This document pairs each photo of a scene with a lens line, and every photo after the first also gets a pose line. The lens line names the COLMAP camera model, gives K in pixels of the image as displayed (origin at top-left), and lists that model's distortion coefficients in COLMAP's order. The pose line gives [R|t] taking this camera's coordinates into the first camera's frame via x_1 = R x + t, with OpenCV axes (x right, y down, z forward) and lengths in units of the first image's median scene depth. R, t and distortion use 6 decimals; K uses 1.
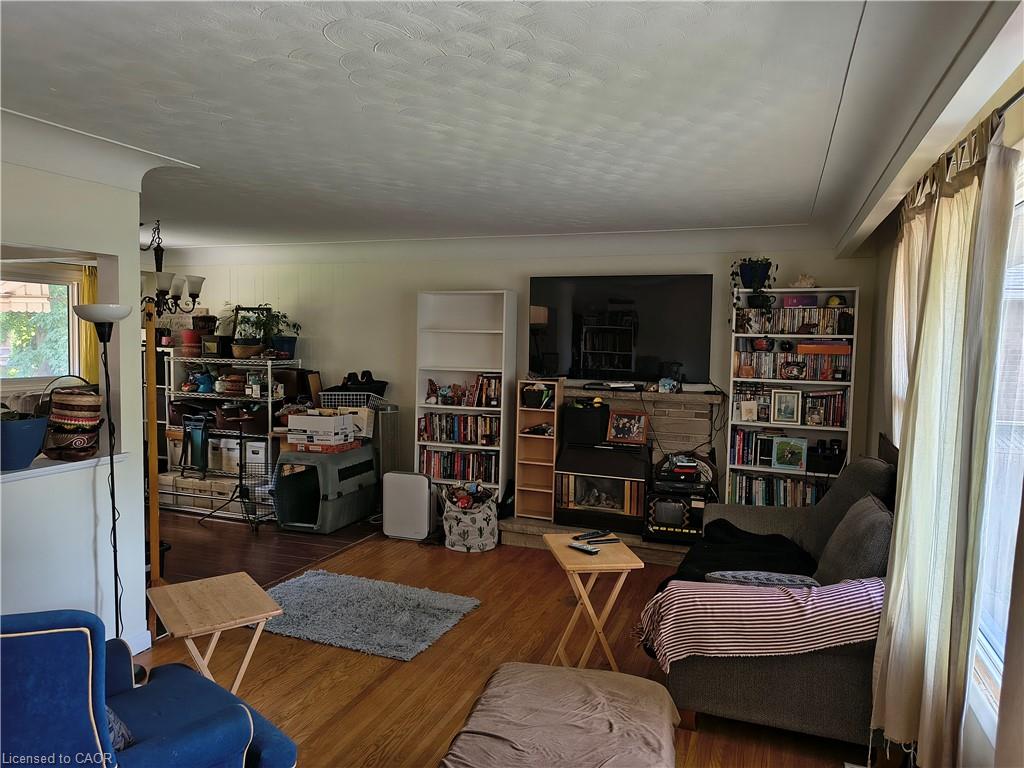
lens RADIAL K [[710.1, 0, 516.2], [0, 710.1, 376.6], [0, 0, 1]] dist [0.060910, -0.065129]
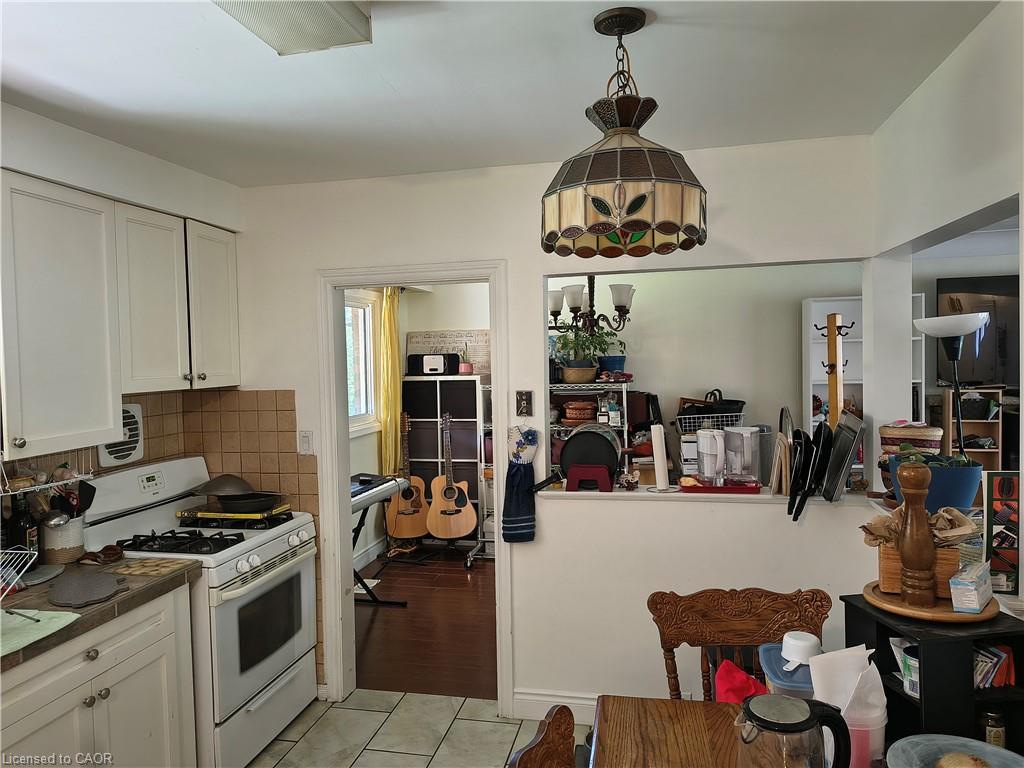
lens RADIAL K [[710.1, 0, 516.2], [0, 710.1, 376.6], [0, 0, 1]] dist [0.060910, -0.065129]
pose [[0.987992, -0.048086, 0.146830, -0.746176], [0.051565, 0.998470, -0.019982, -0.024740], [-0.145644, 0.027313, 0.988960, 0.175766]]
